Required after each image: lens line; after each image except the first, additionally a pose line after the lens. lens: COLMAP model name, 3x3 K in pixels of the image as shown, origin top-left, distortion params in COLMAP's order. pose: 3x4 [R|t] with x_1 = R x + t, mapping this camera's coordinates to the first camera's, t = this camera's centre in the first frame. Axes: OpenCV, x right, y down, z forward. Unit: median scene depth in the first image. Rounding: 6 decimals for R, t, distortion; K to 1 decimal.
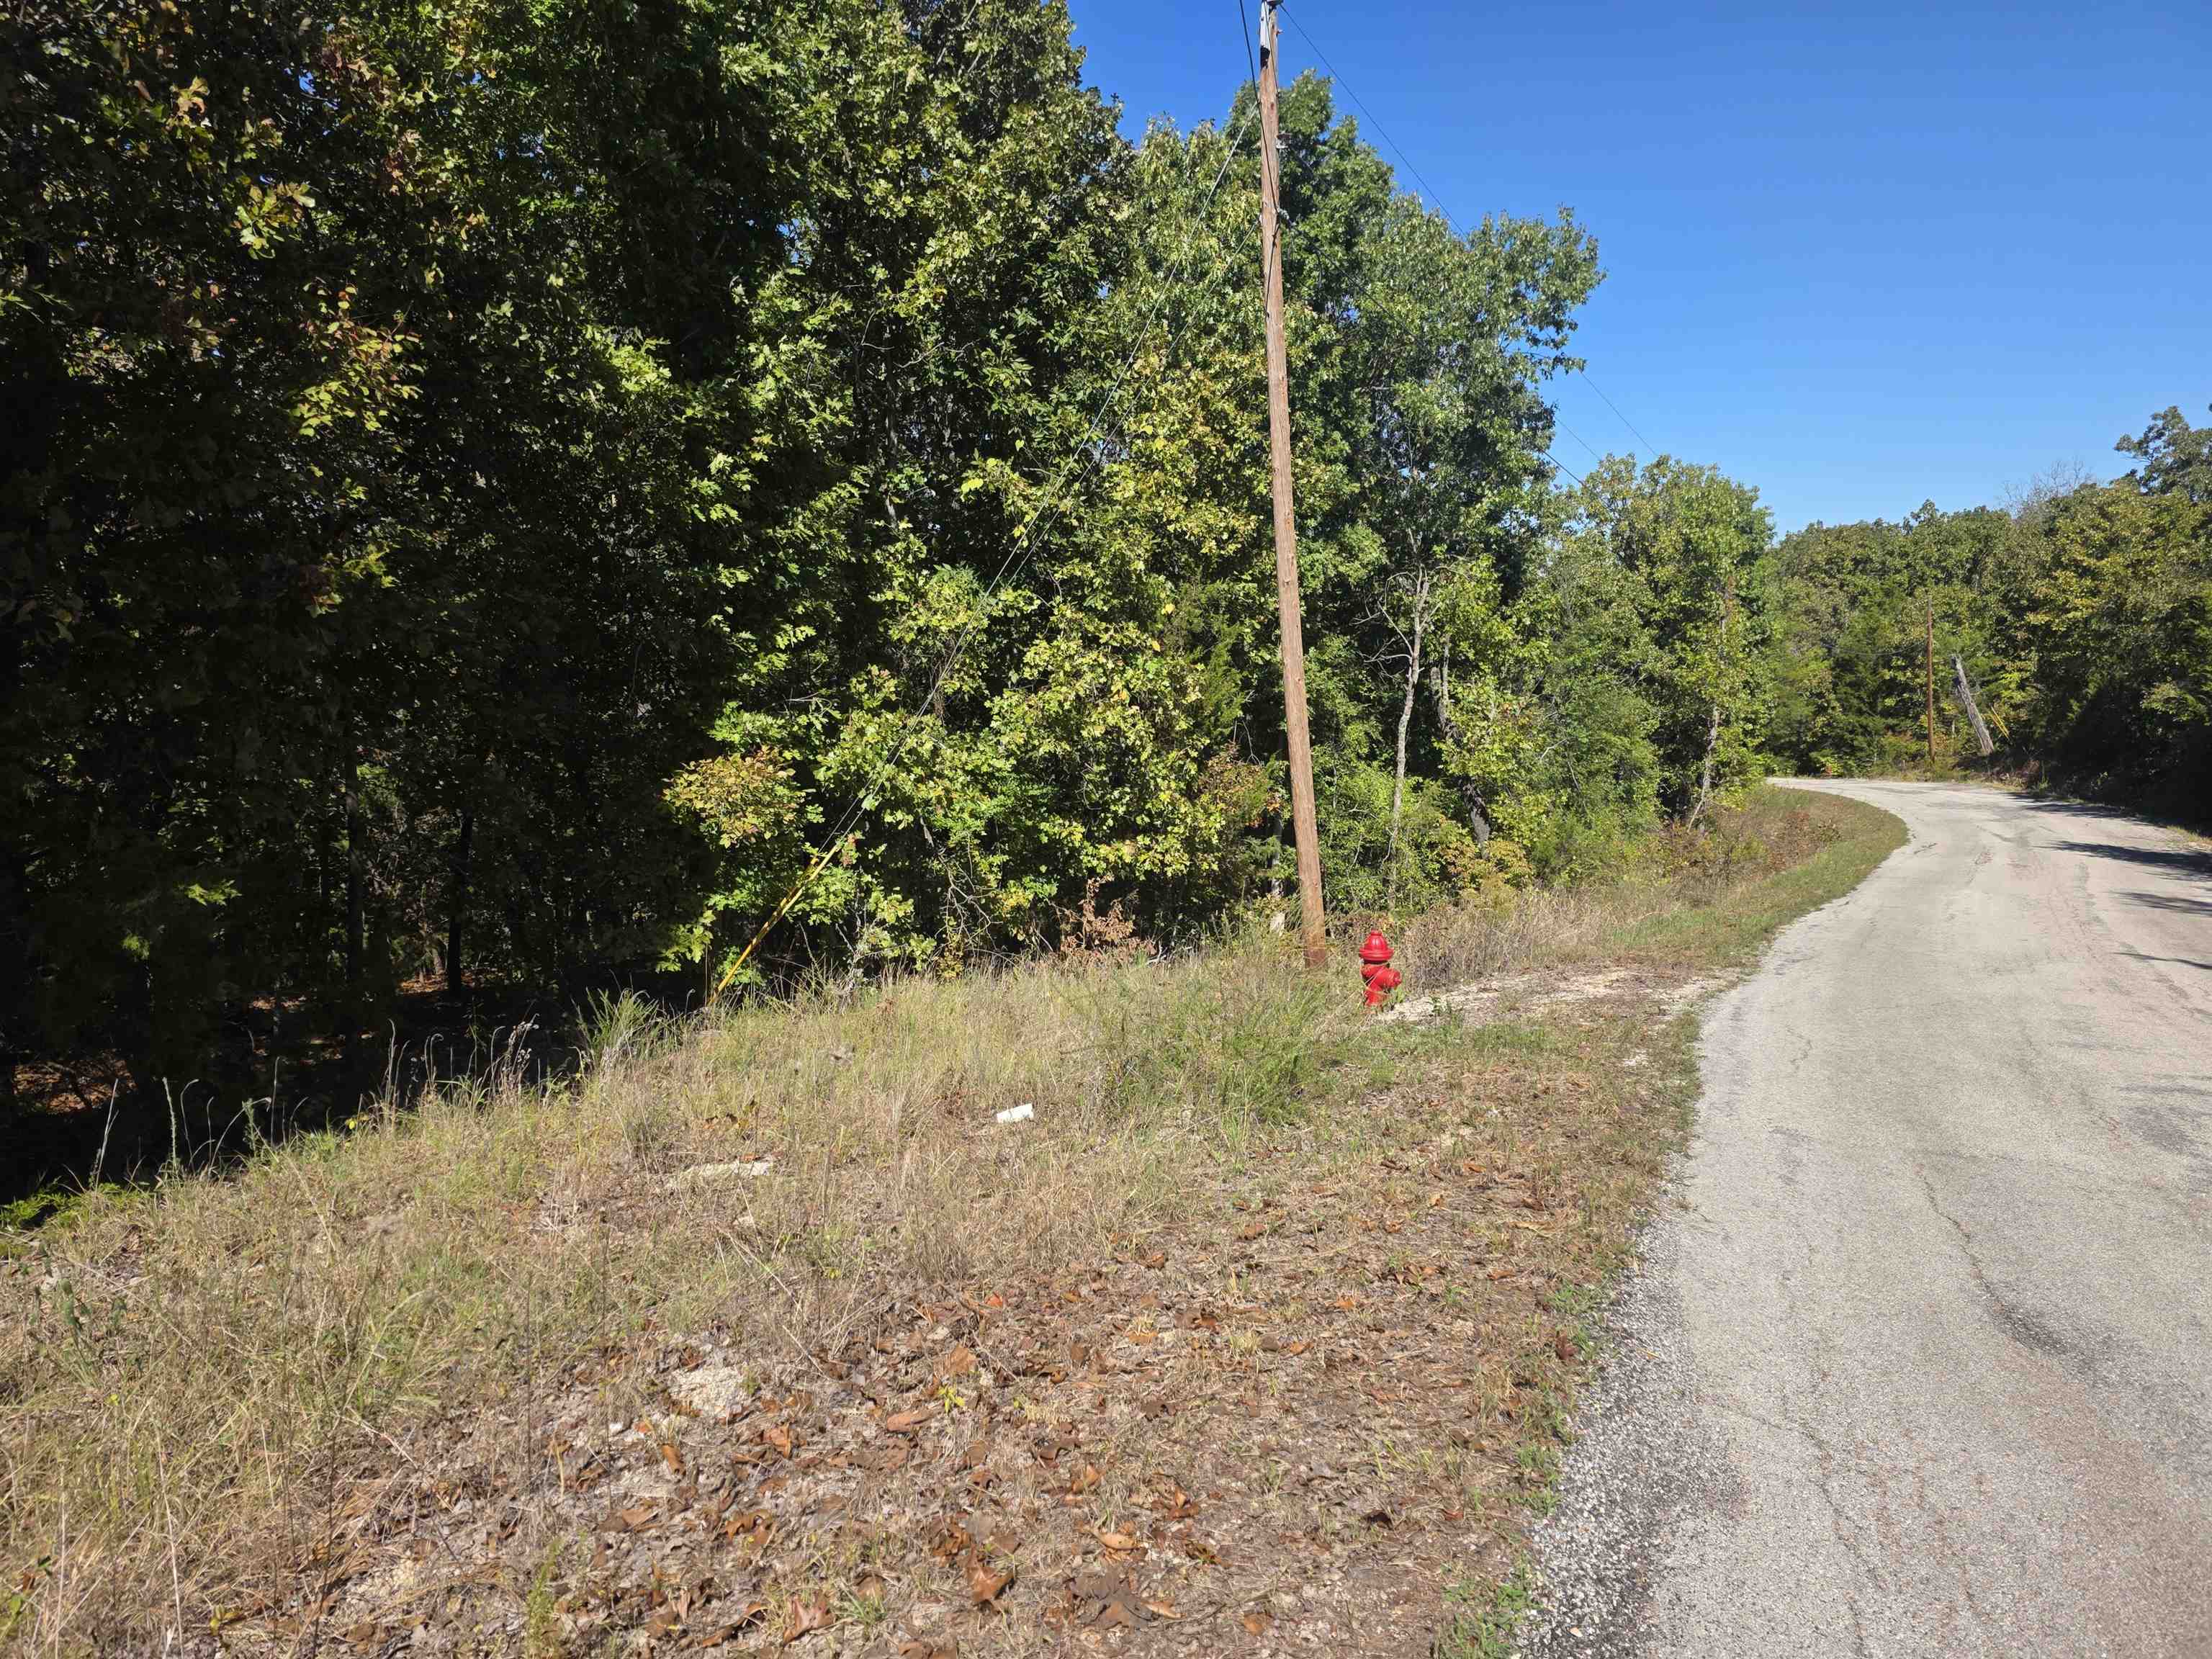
lens RADIAL K [[1487.3, 0, 1092.3], [0, 1487.3, 809.5], [0, 0, 1]] dist [0.068031, -0.059220]
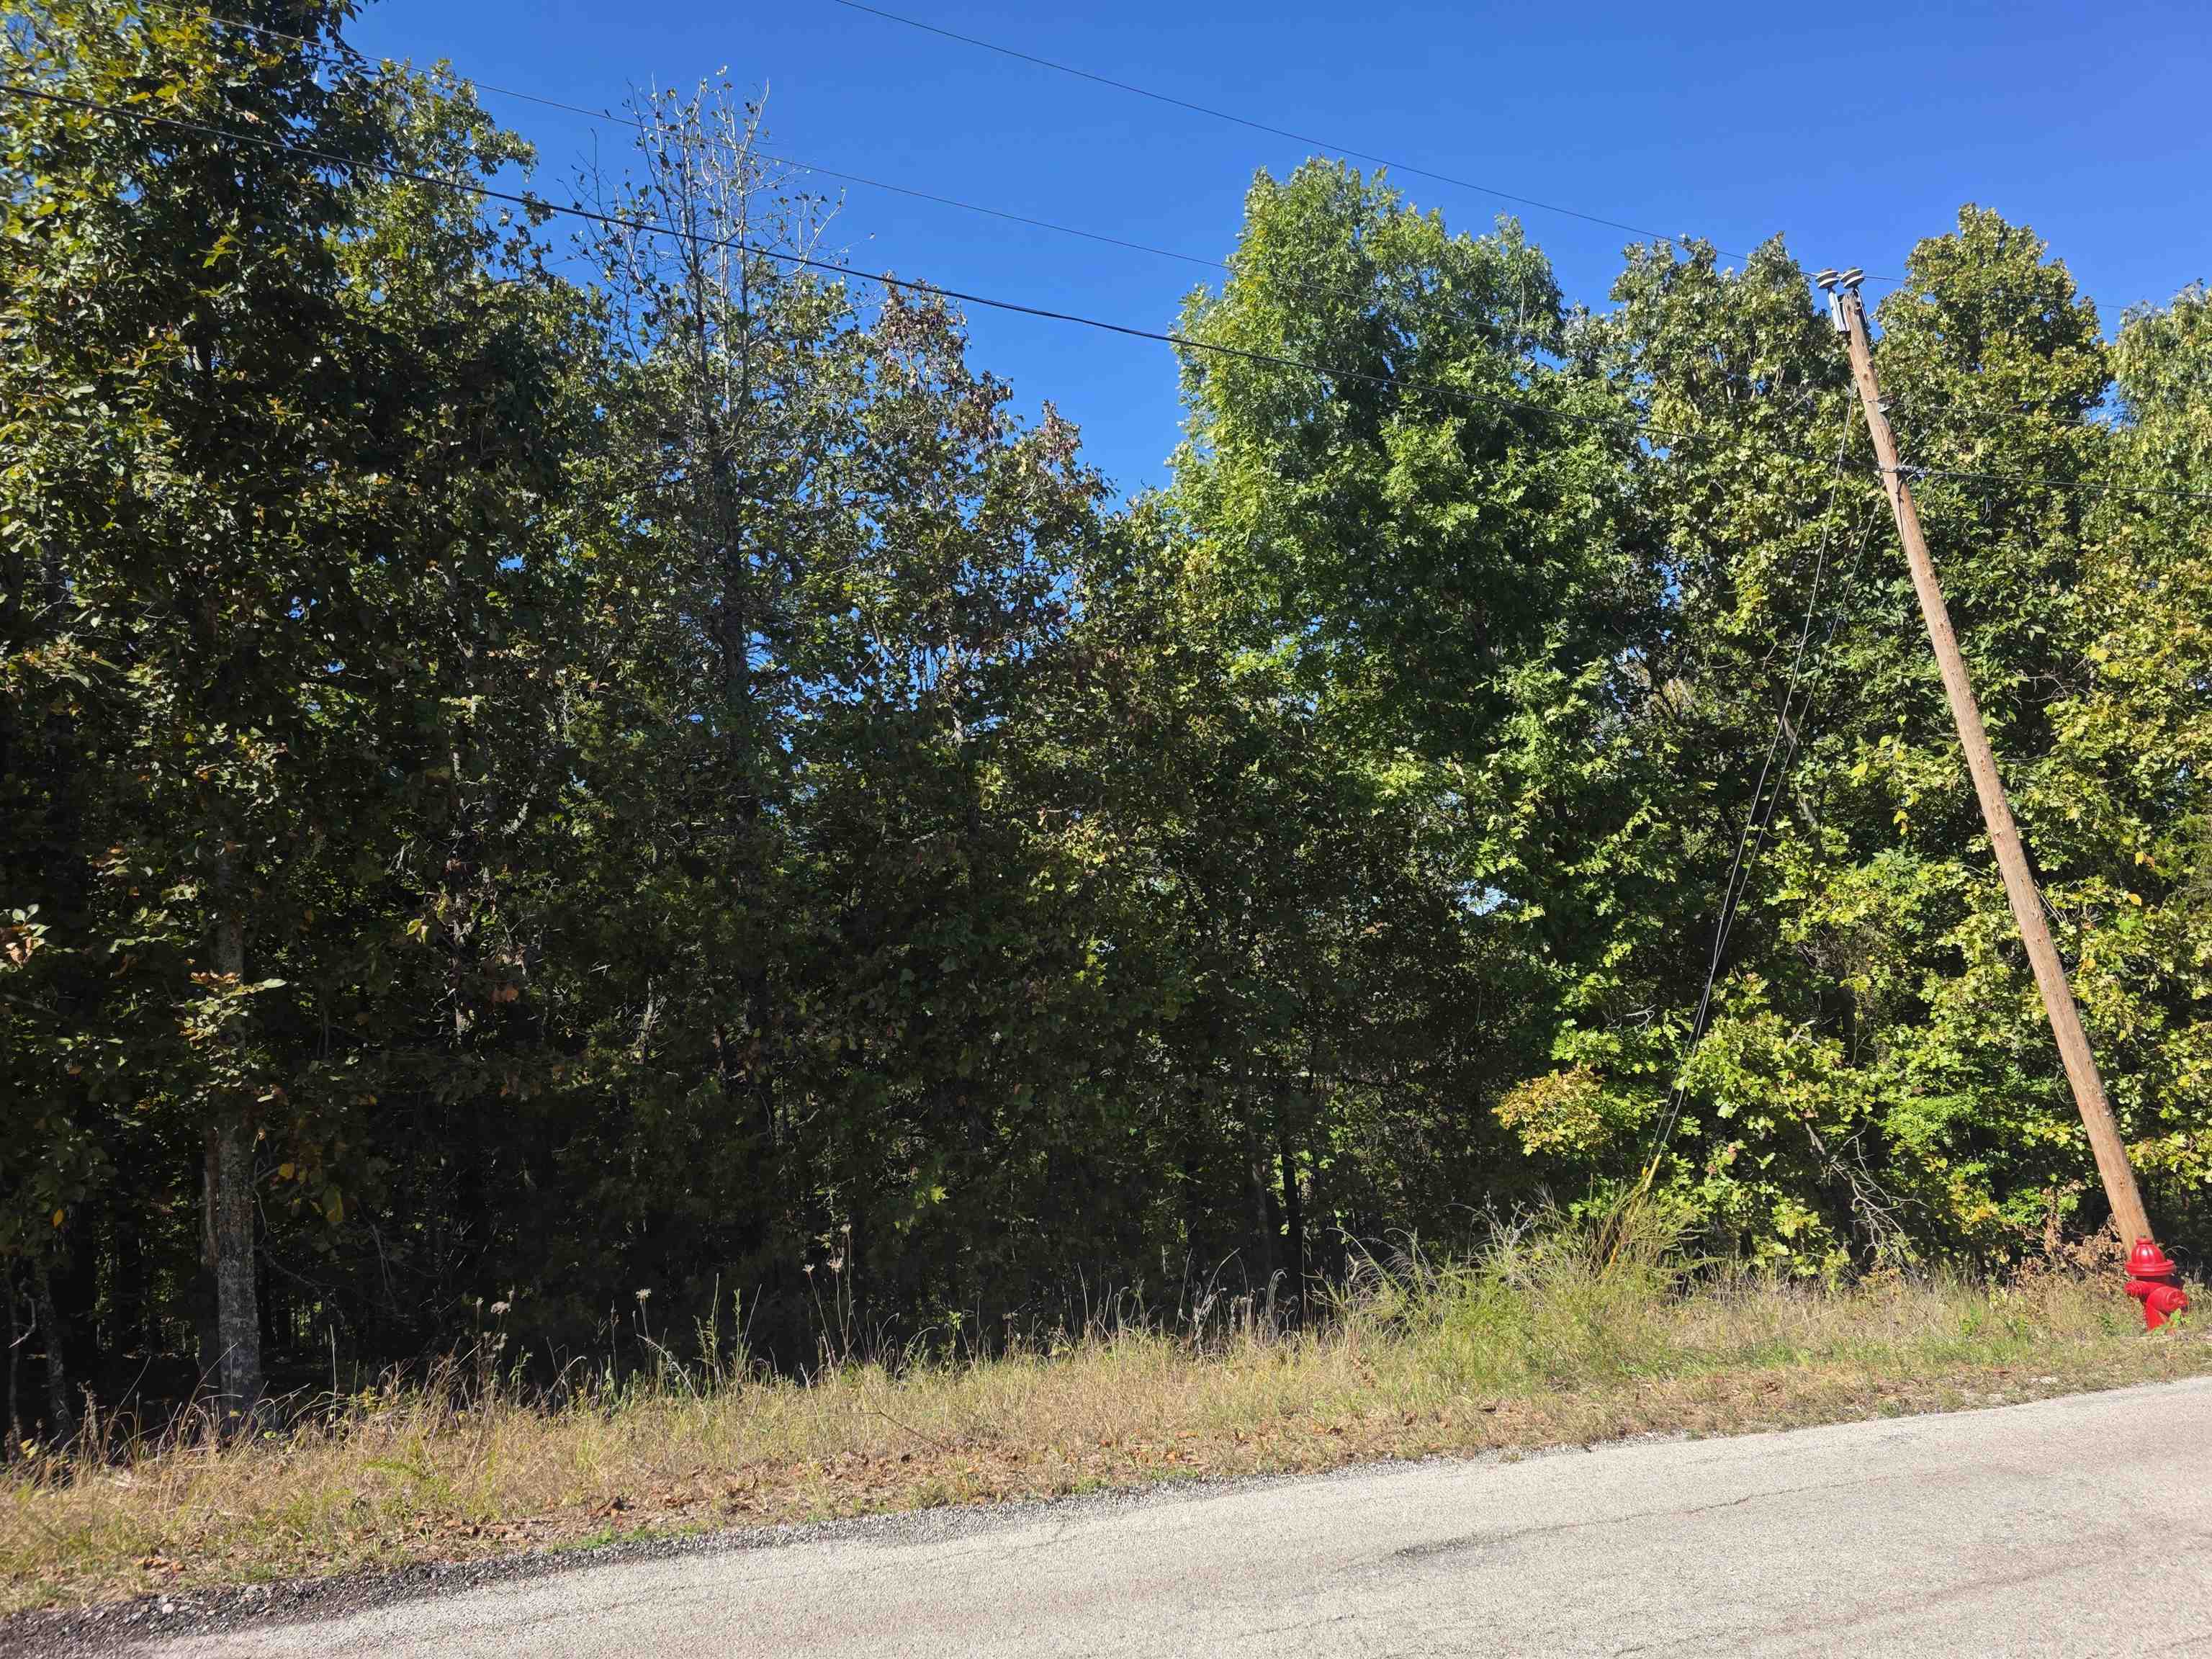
lens RADIAL K [[1487.3, 0, 1122.8], [0, 1487.3, 825.4], [0, 0, 1]] dist [0.068031, -0.059220]
pose [[0.648302, -0.198974, -0.734925, 0.359350], [0.045148, 0.973597, -0.223766, 0.016769], [0.760044, 0.111887, 0.640168, 0.021913]]
